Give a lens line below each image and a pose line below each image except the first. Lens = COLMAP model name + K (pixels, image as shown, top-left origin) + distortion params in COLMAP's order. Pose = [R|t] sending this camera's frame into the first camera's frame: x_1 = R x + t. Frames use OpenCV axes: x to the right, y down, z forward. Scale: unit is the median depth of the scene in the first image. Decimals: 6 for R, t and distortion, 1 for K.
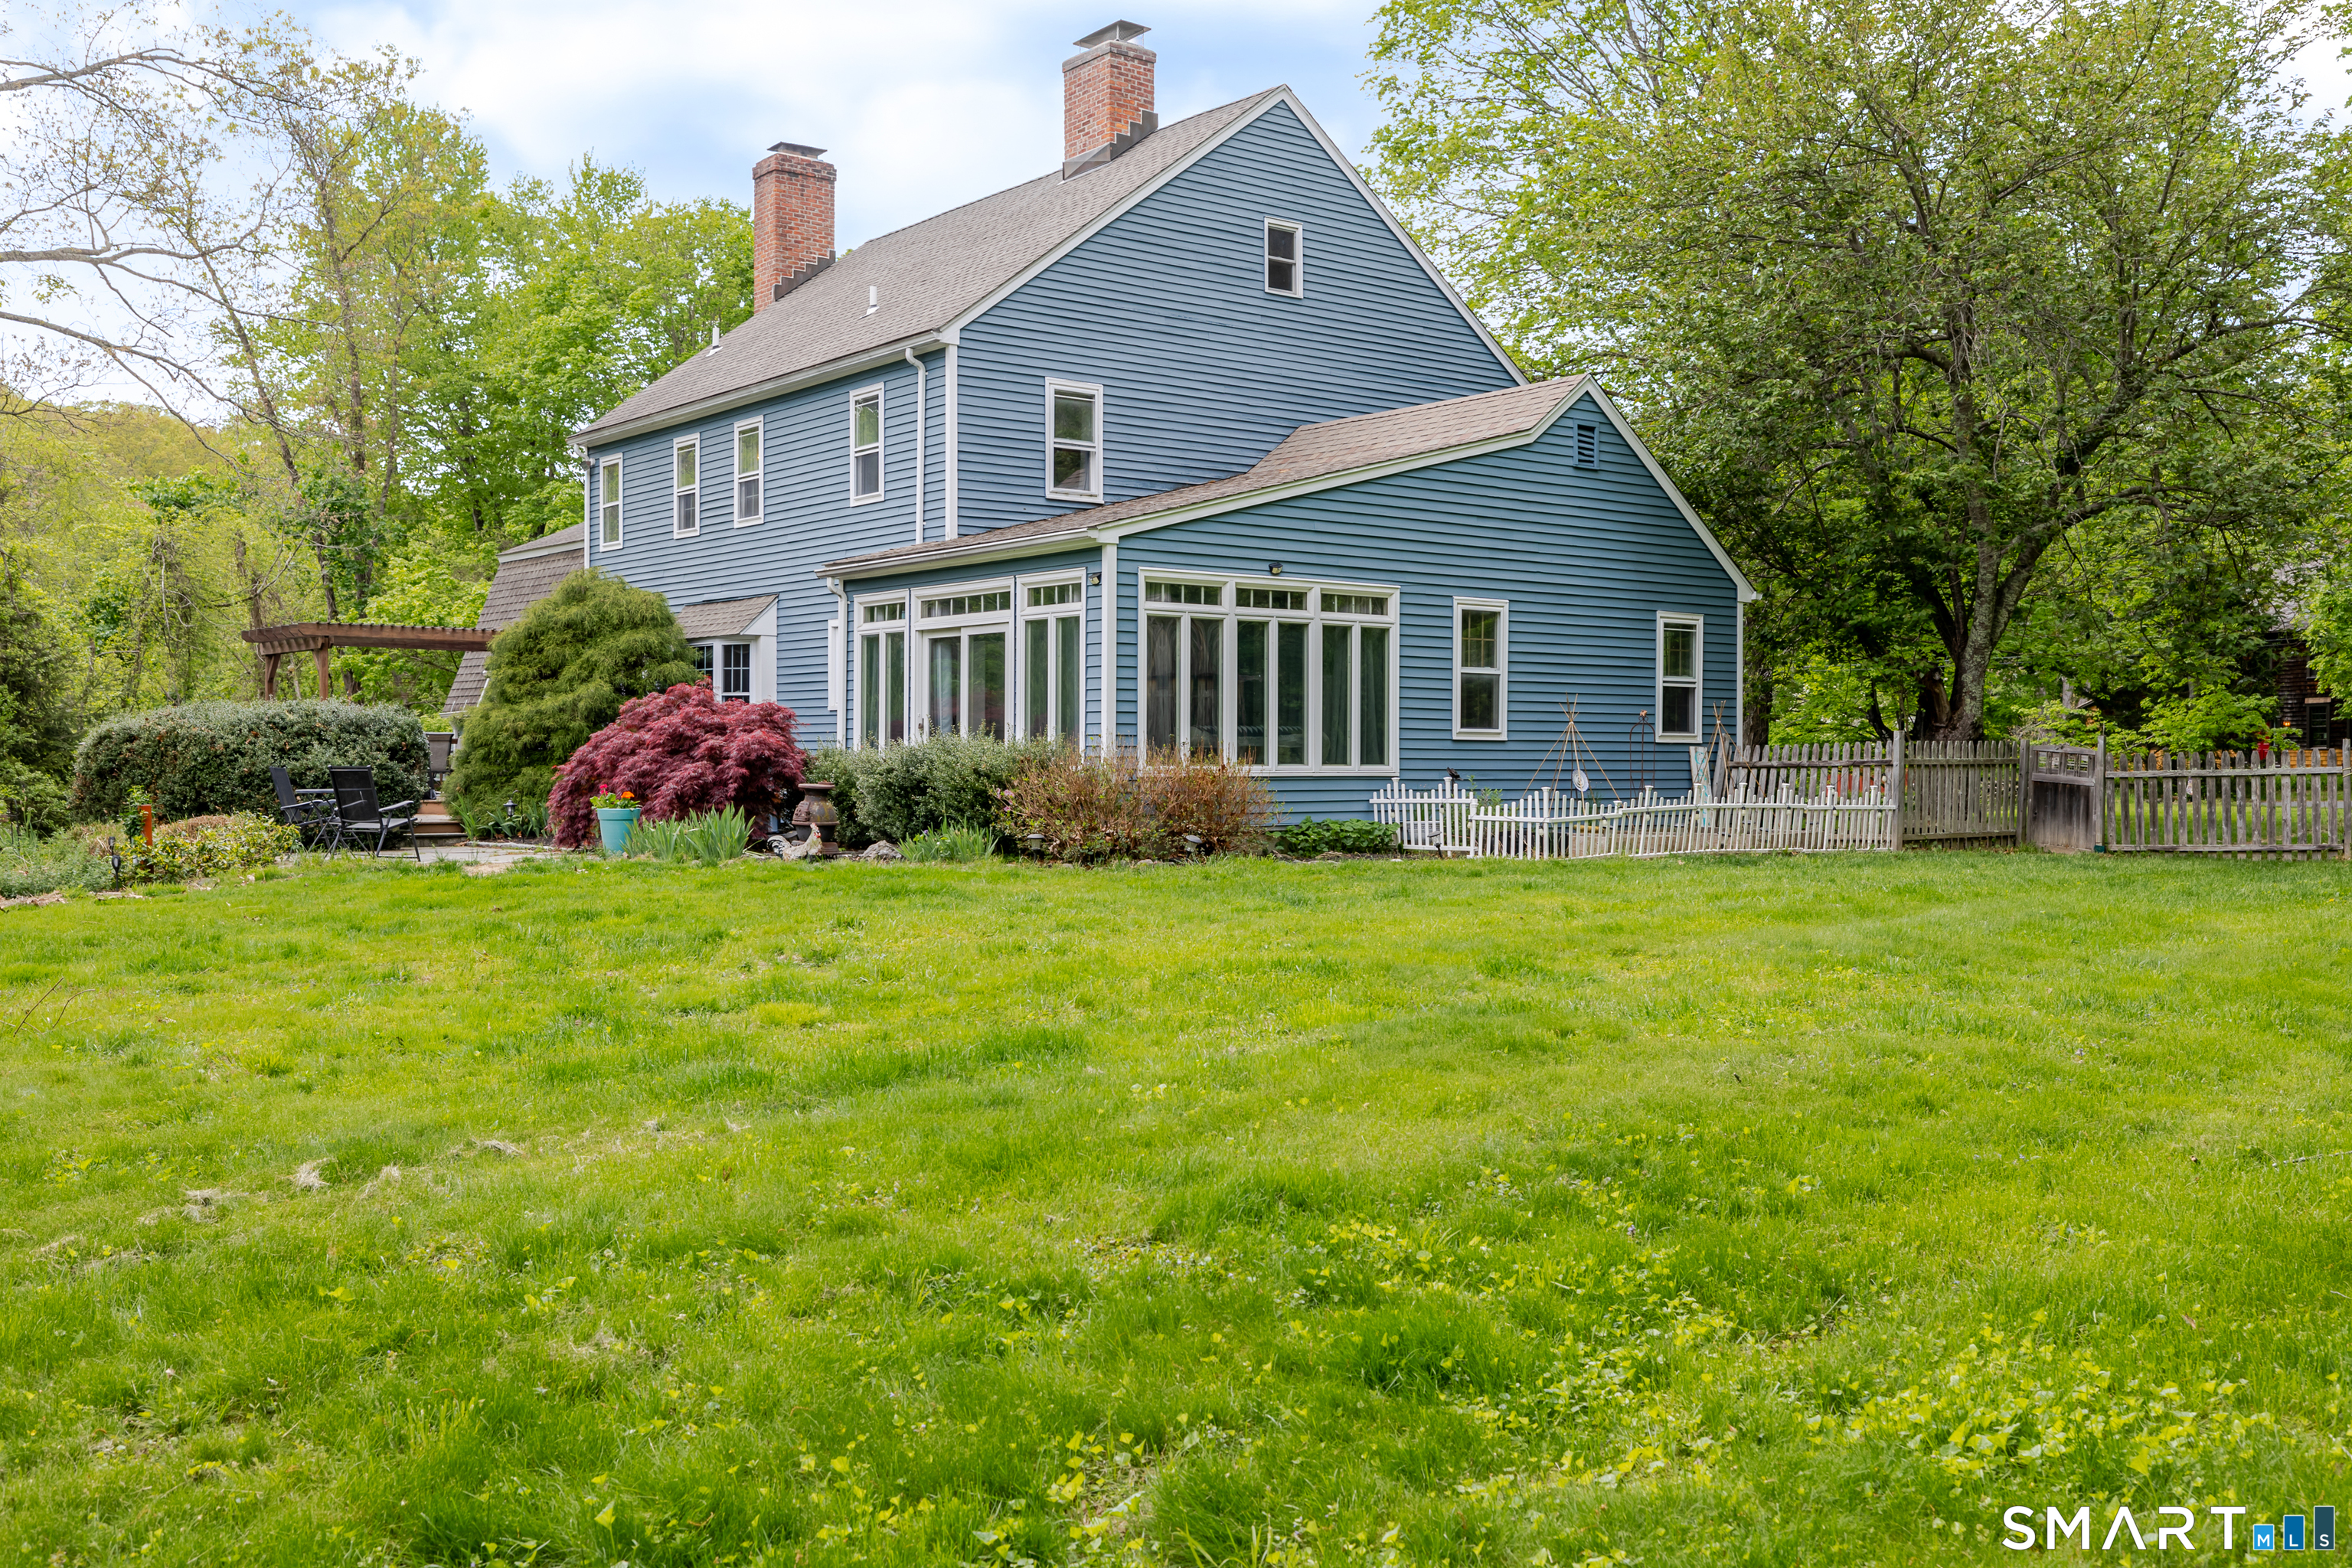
lens RADIAL K [[2173.7, 0, 1176.0], [0, 2173.7, 784.0], [0, 0, 1]] dist [0.009404, 0.010046]
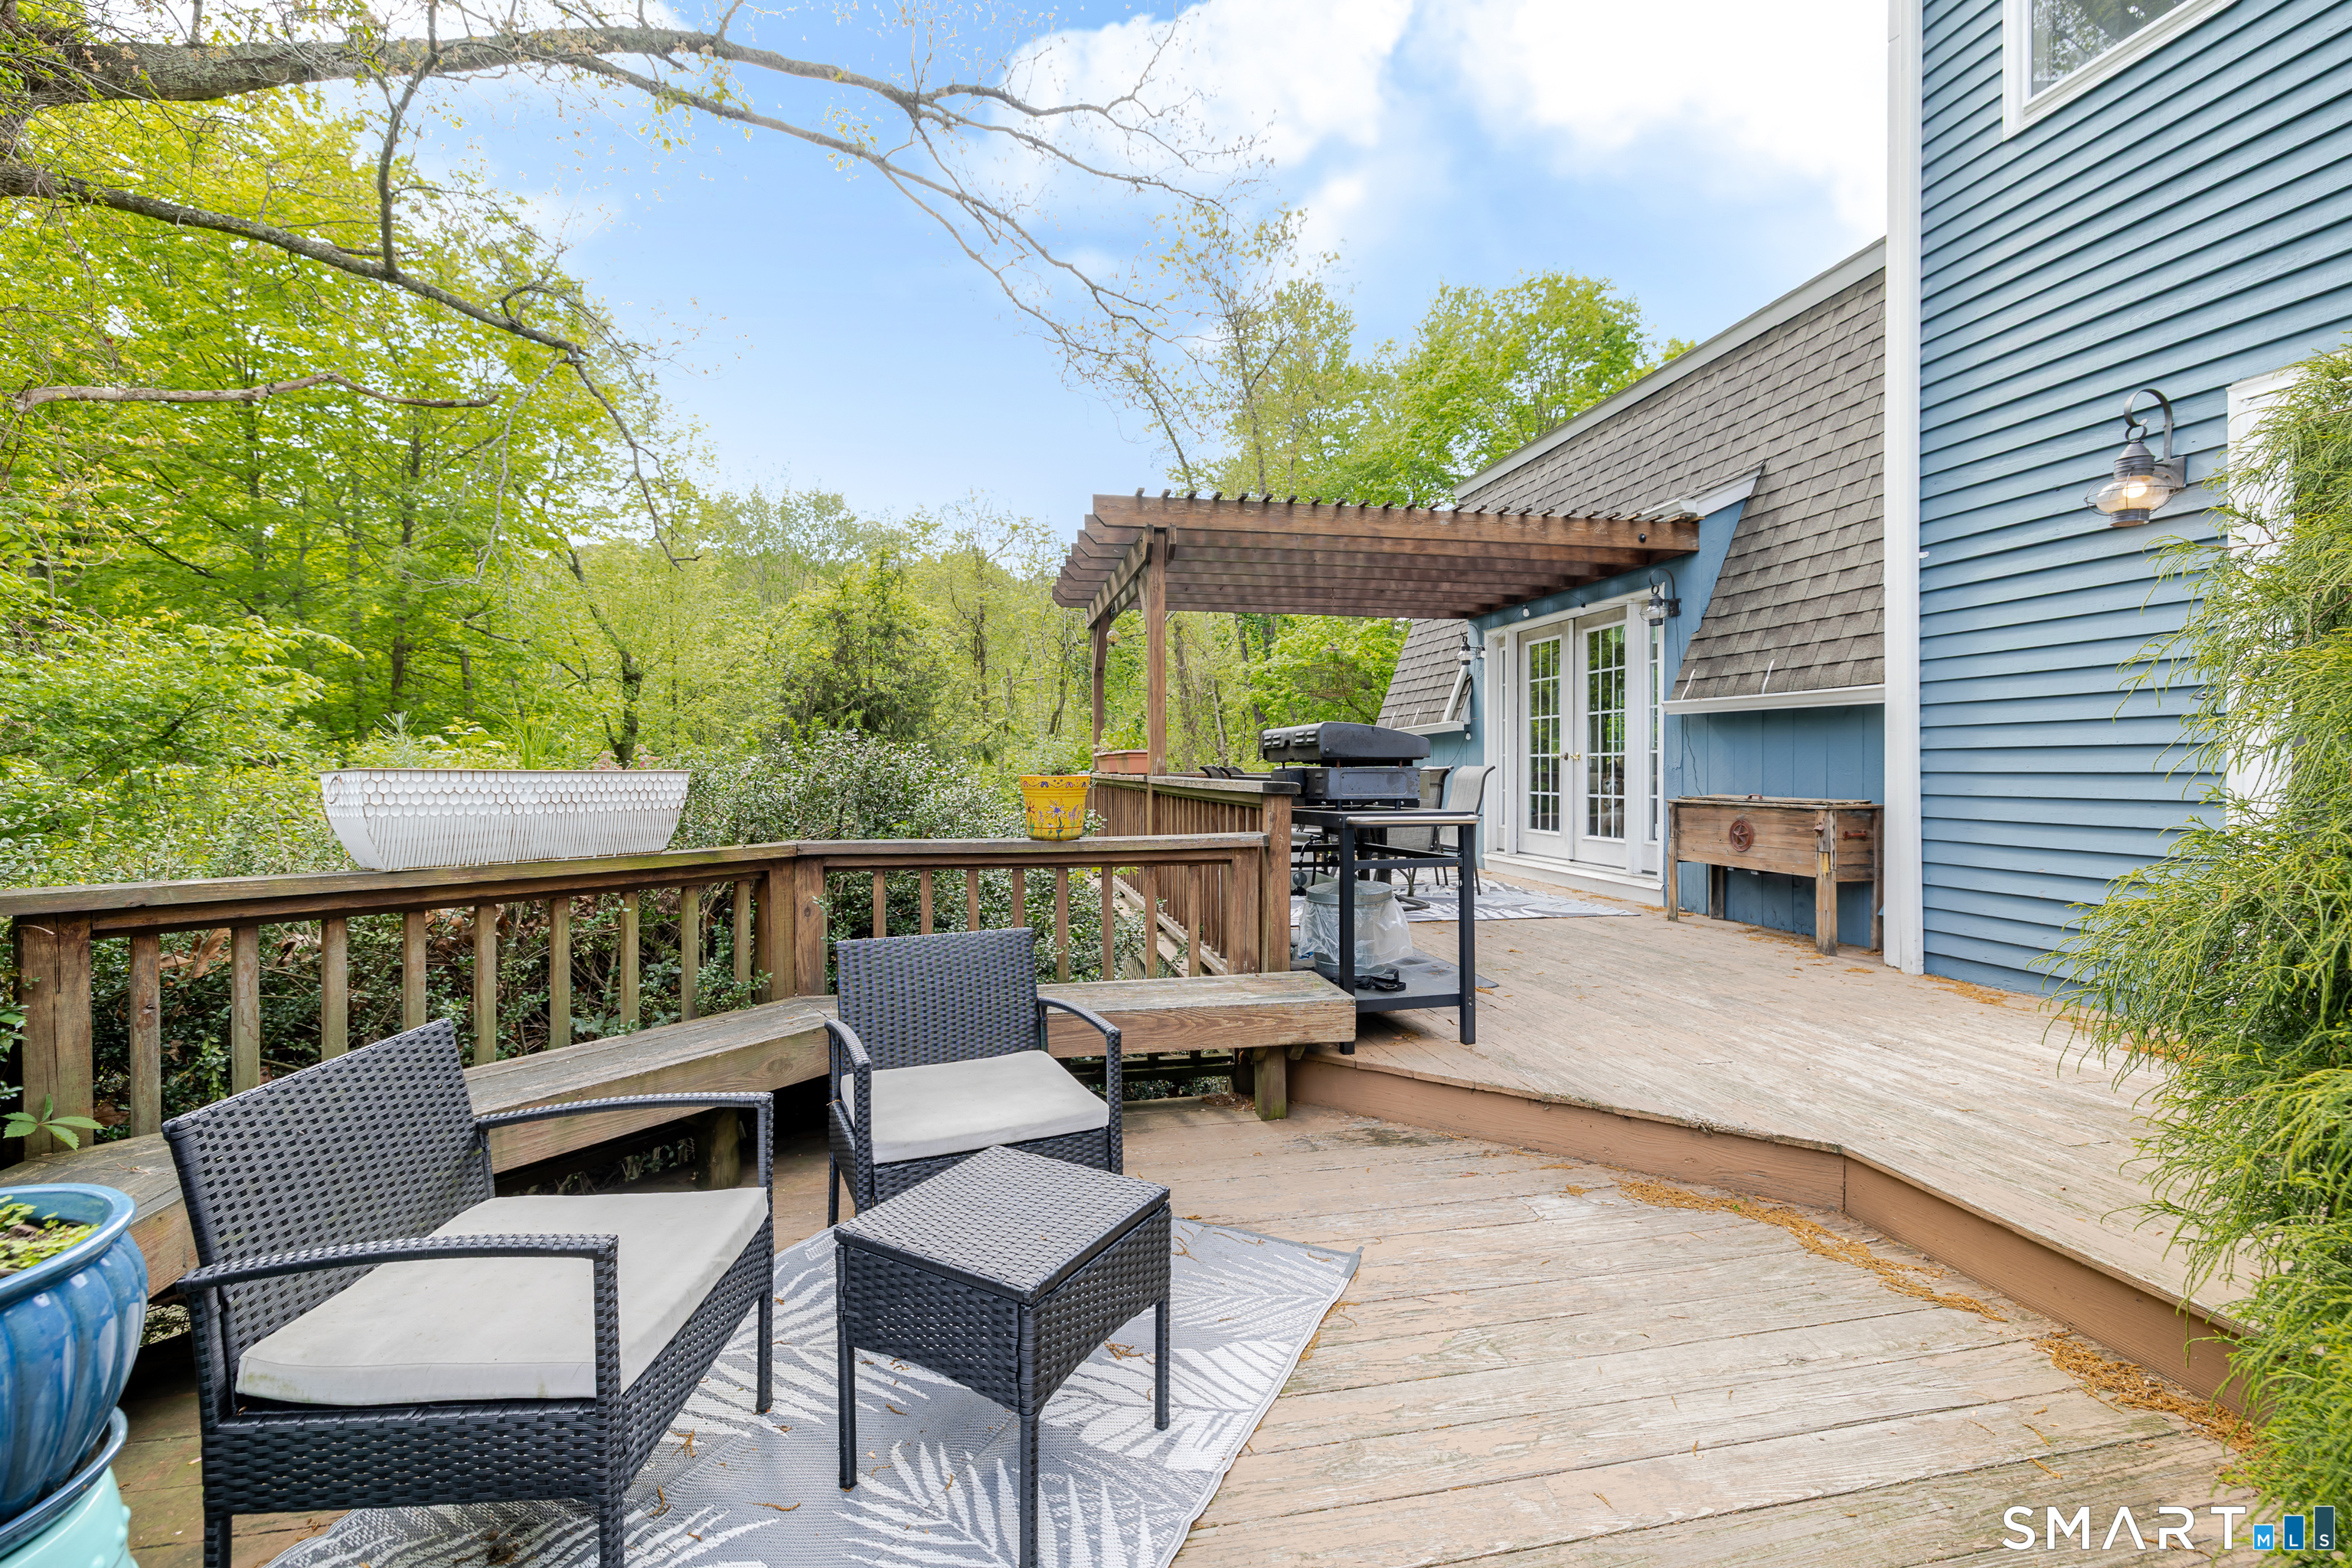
lens RADIAL K [[1002.5, 0, 1176.0], [0, 1002.5, 784.0], [0, 0, 1]] dist [0.000025, -0.000291]
pose [[0.899254, -0.001507, -0.437424, -0.186840], [0.003874, 0.999982, 0.004519, -0.012853], [0.437410, -0.005758, 0.899244, 0.506278]]
